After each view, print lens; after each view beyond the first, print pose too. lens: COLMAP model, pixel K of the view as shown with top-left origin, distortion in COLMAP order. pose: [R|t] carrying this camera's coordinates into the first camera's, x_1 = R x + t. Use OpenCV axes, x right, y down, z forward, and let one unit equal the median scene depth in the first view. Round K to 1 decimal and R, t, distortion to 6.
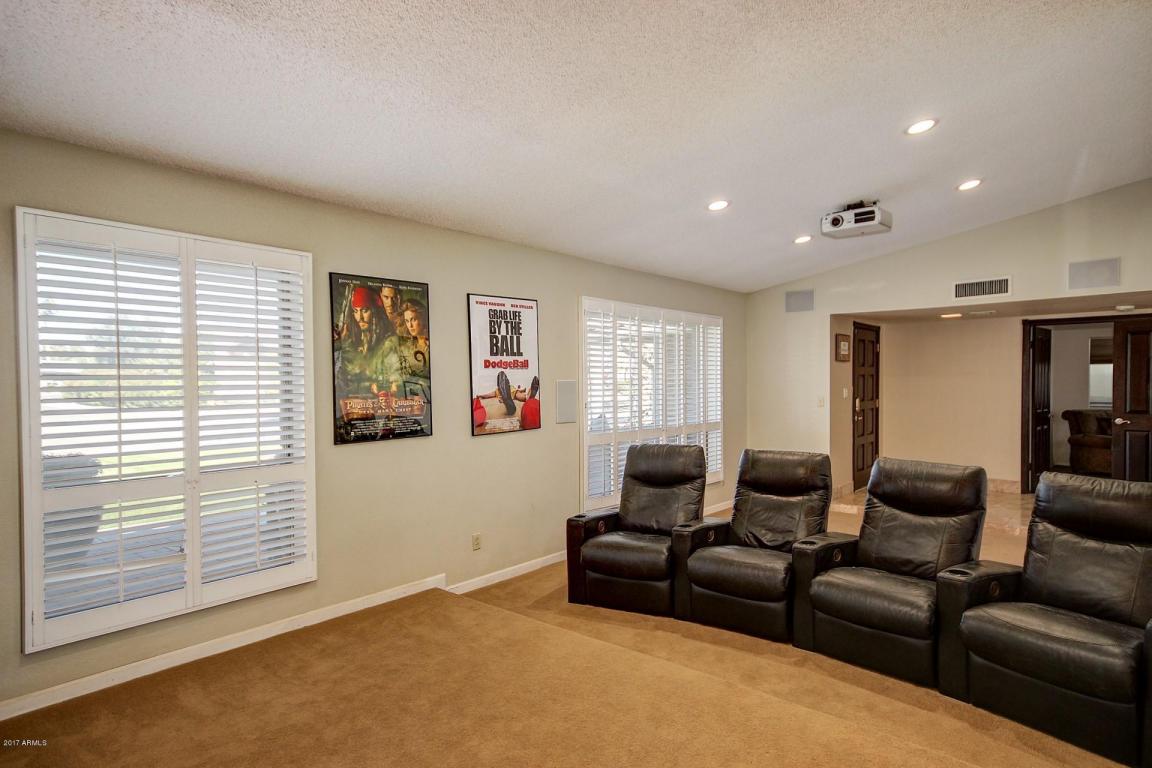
lens RADIAL K [[597.5, 0, 581.4], [0, 597.5, 386.2], [0, 0, 1]] dist [0.013215, -0.000606]
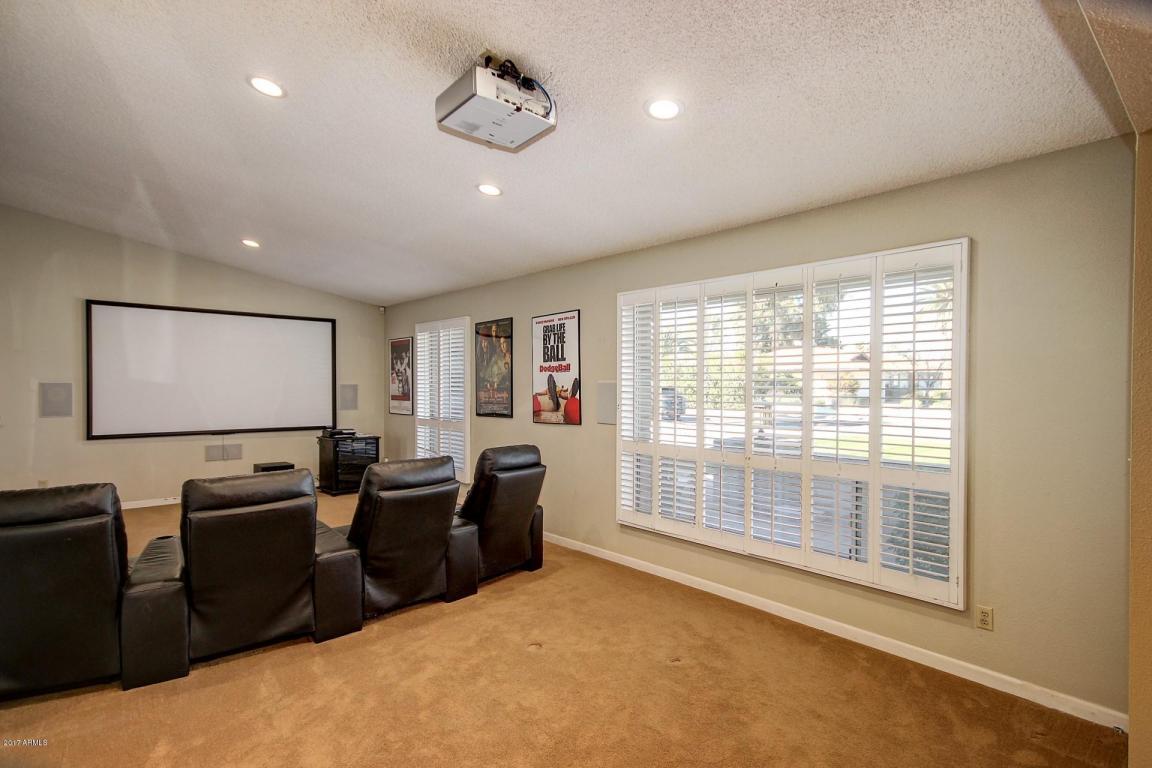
lens RADIAL K [[597.5, 0, 581.4], [0, 597.5, 386.2], [0, 0, 1]] dist [0.013215, -0.000606]
pose [[-0.112346, 0.008757, -0.993631, 1.093685], [-0.012658, 0.999867, 0.010243, -0.013382], [0.993589, 0.013728, -0.112220, 1.201141]]
